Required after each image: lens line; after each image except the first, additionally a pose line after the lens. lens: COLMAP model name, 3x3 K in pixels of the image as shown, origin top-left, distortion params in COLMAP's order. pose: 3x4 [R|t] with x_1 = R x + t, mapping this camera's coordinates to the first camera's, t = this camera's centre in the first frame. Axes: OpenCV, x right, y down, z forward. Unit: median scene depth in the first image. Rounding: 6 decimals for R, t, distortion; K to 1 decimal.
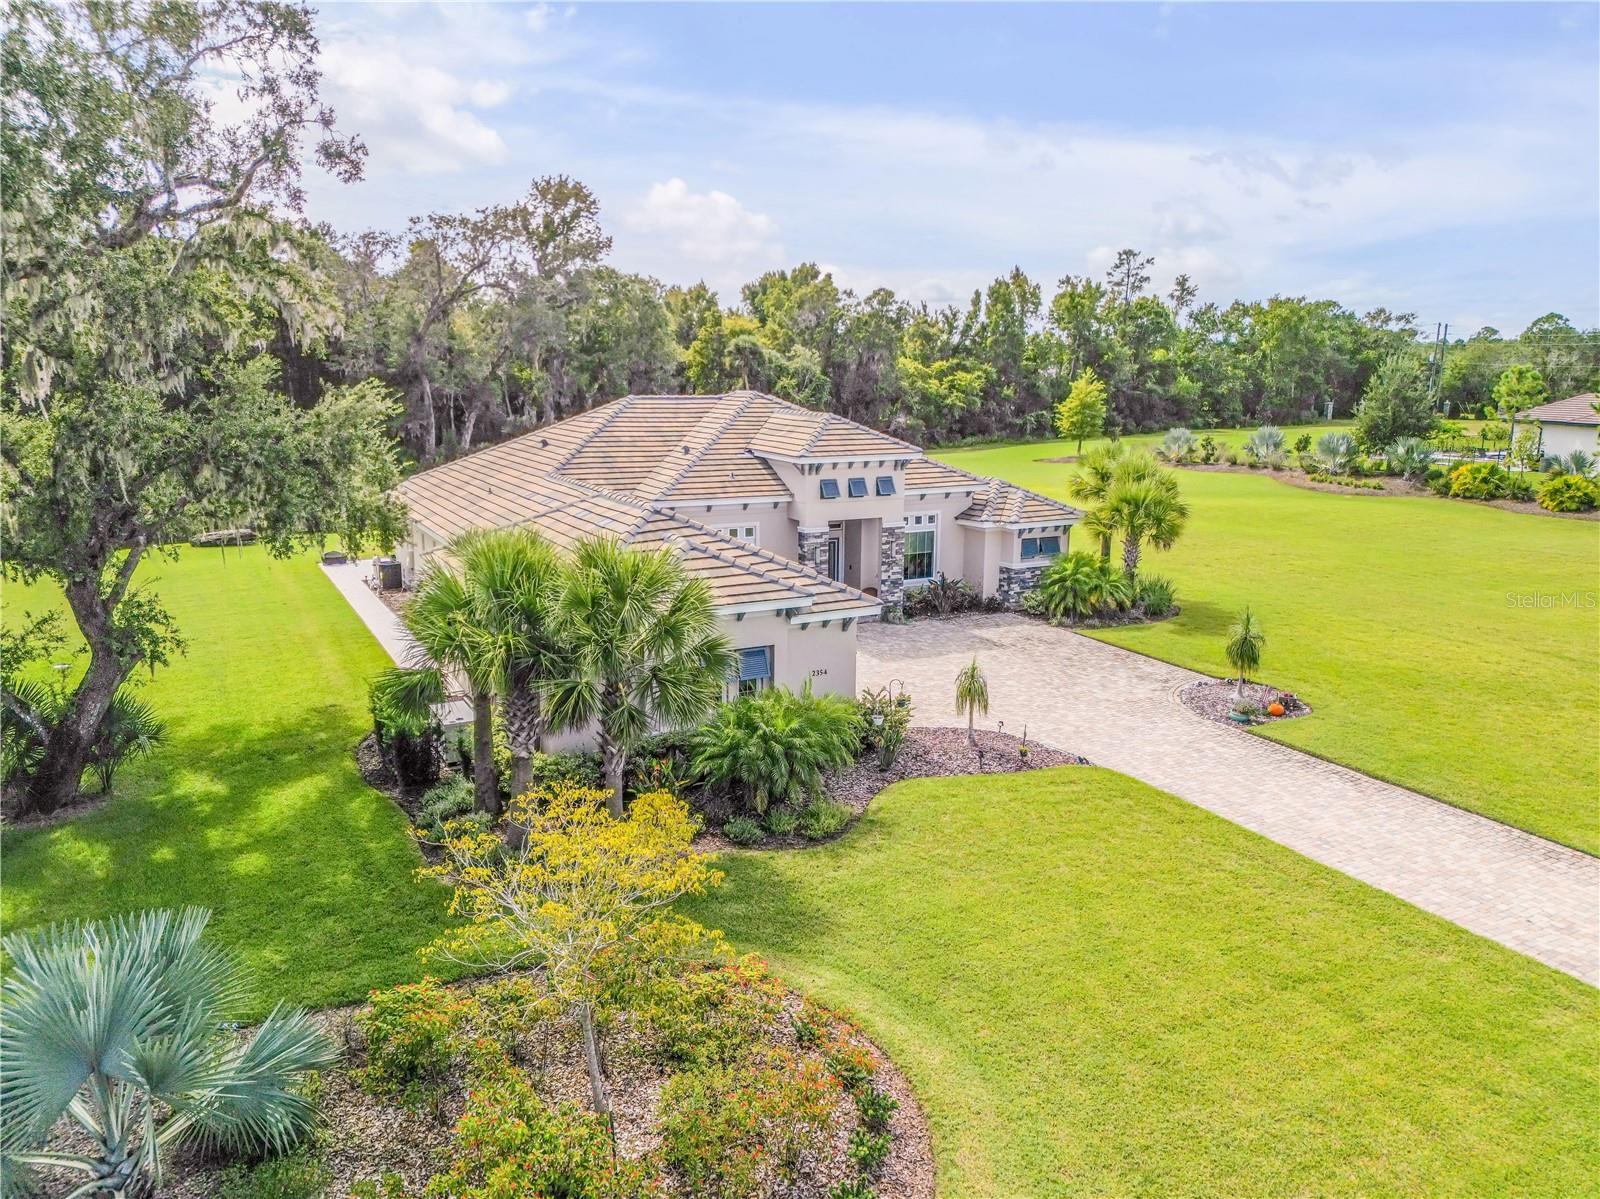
lens RADIAL K [[1117.3, 0, 800.0], [0, 1117.3, 599.5], [0, 0, 1]] dist [0.089920, -0.112006]
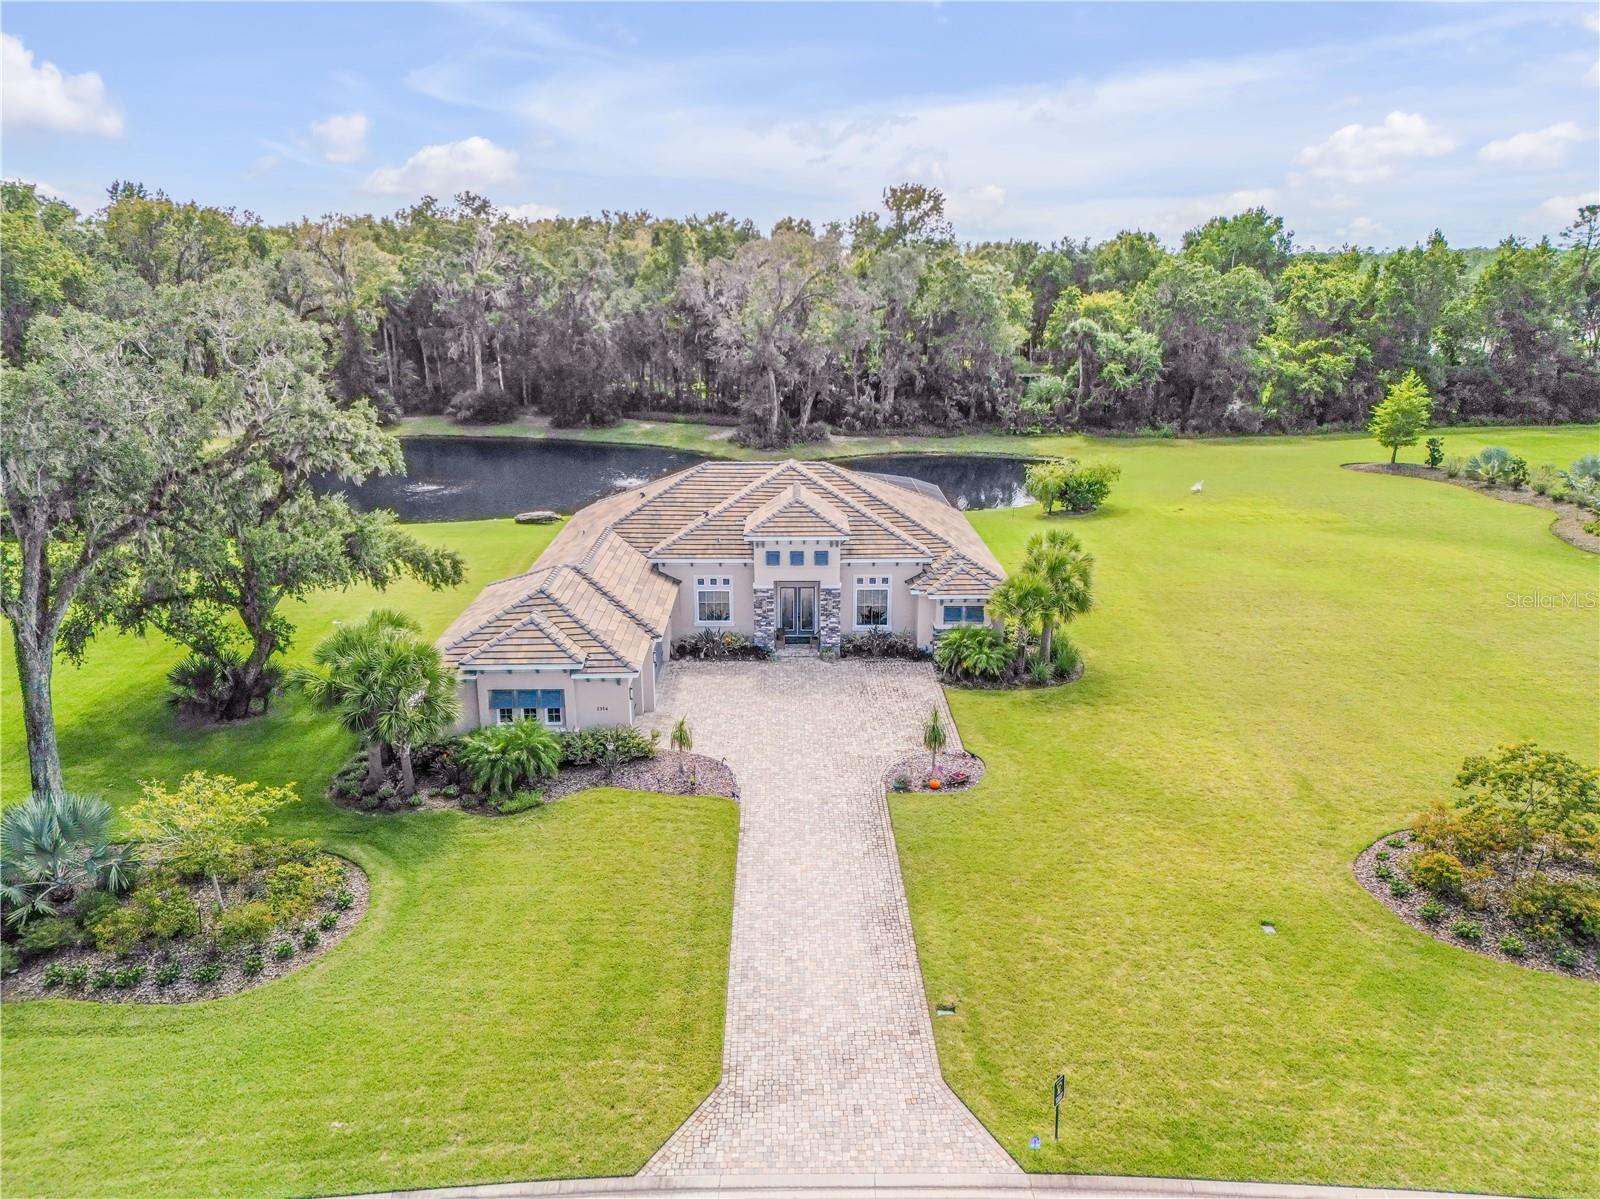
lens RADIAL K [[1117.3, 0, 800.0], [0, 1117.3, 599.5], [0, 0, 1]] dist [0.089920, -0.112006]
pose [[0.889917, 0.121481, -0.439649, 0.596299], [-0.086088, 0.991291, 0.099653, -0.169951], [0.447926, -0.050834, 0.892625, -0.177179]]
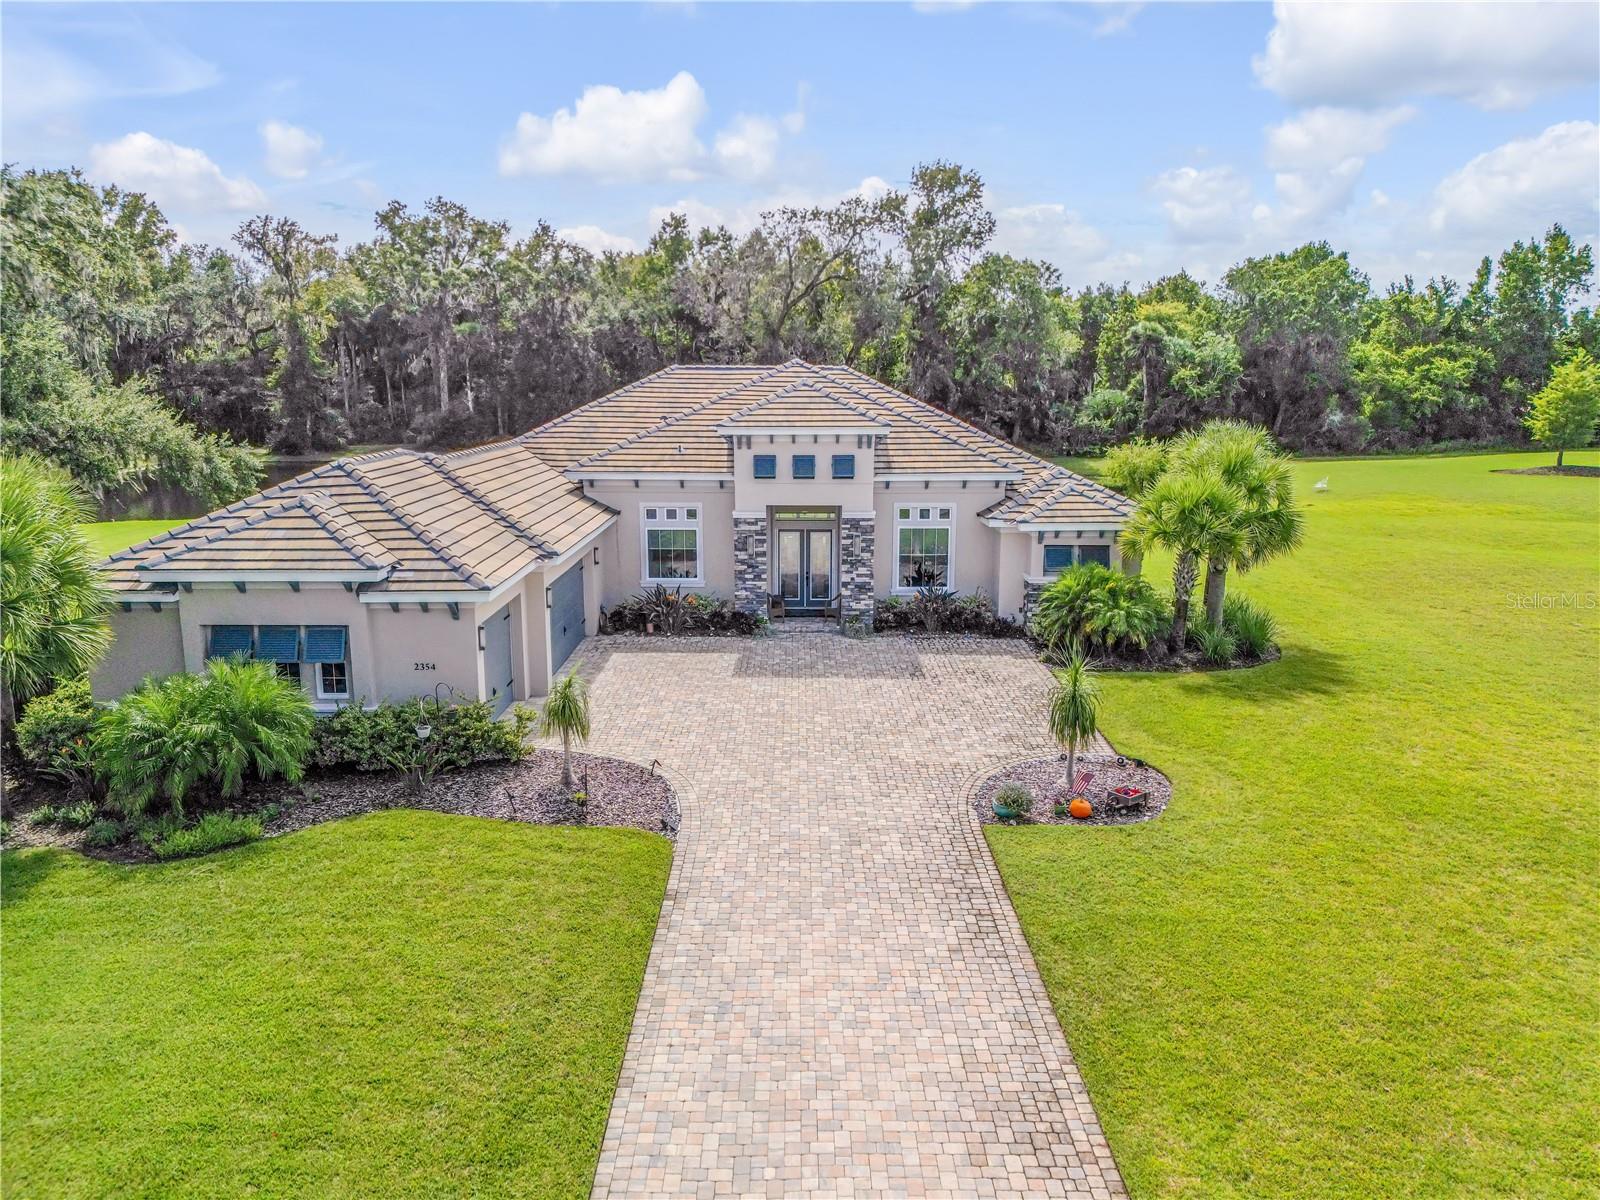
lens RADIAL K [[1129.7, 0, 800.0], [0, 1129.7, 600.0], [0, 0, 1]] dist [0.077483, -0.084086]
pose [[0.883490, 0.085437, -0.460594, 0.406359], [-0.089375, 0.995909, 0.013299, -0.012040], [0.459846, 0.029416, 0.887511, 0.241052]]
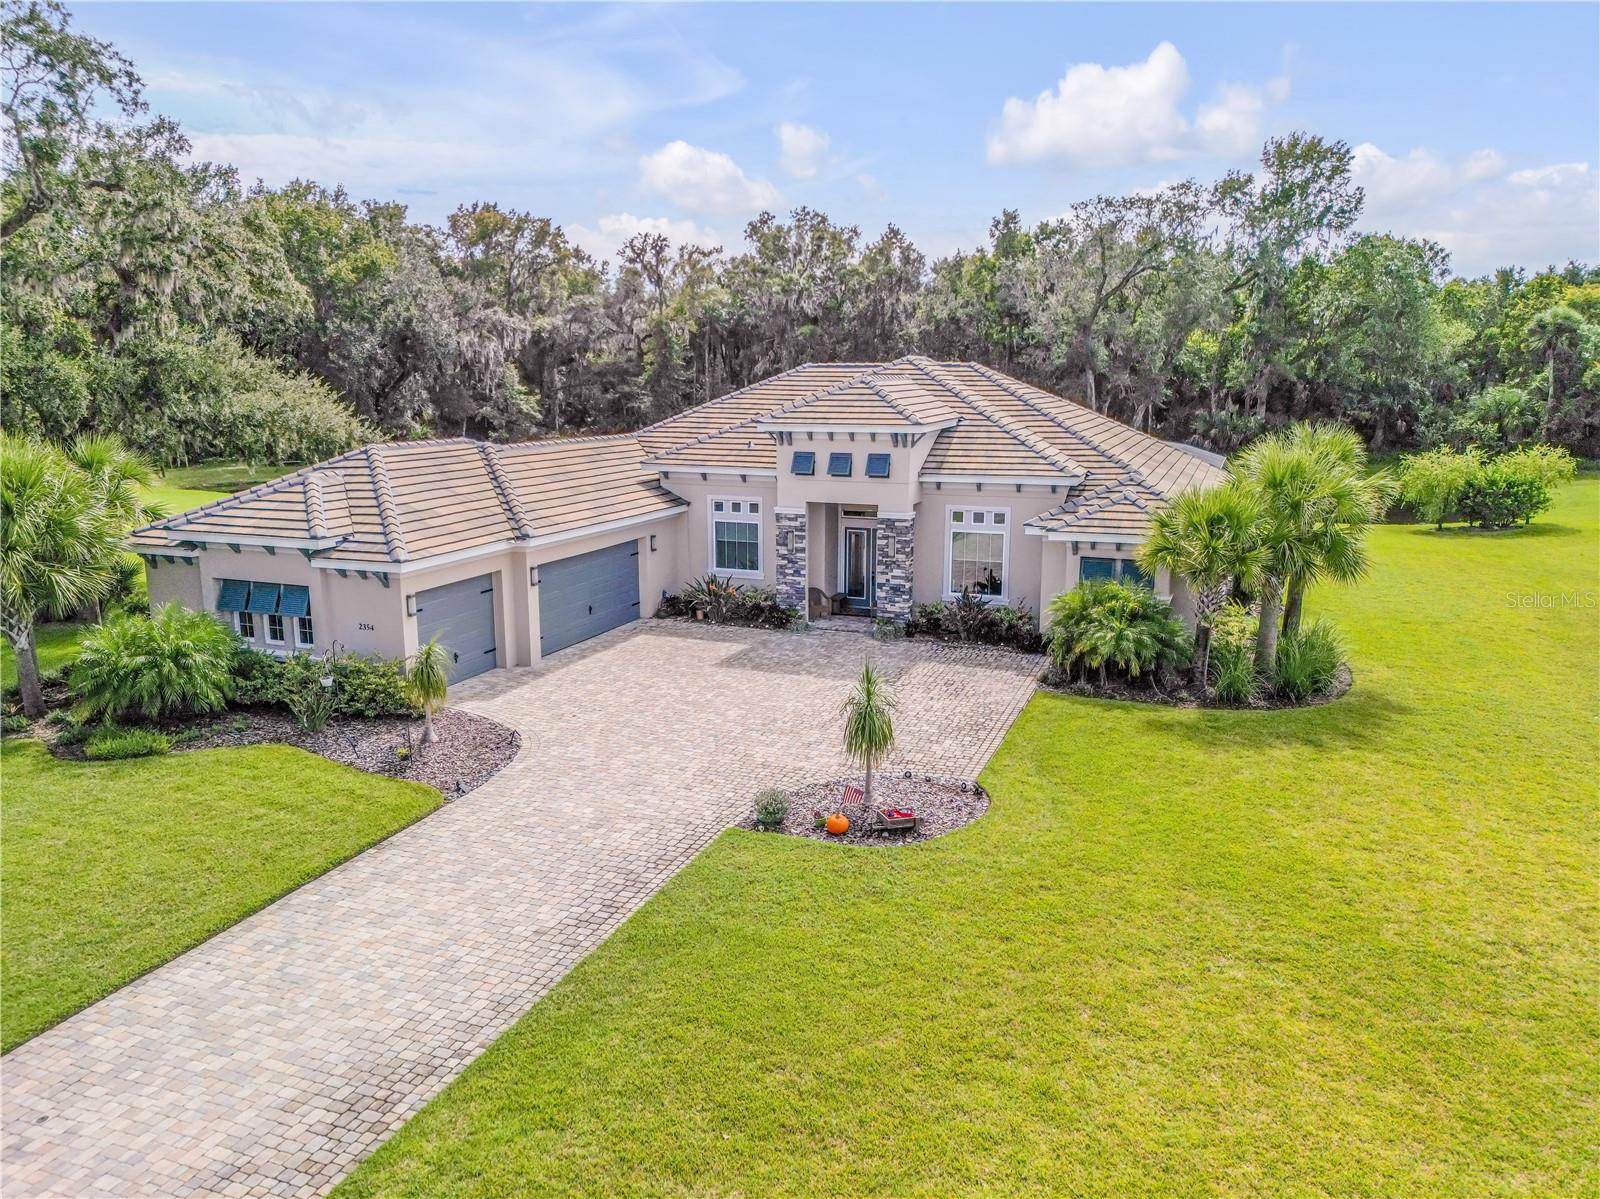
lens RADIAL K [[1129.7, 0, 800.0], [0, 1129.7, 599.5], [0, 0, 1]] dist [0.077483, -0.084086]
pose [[0.655635, 0.141449, -0.741711, 0.609559], [-0.148195, 0.987298, 0.057287, -0.041808], [0.740393, 0.072358, 0.668269, 0.396232]]
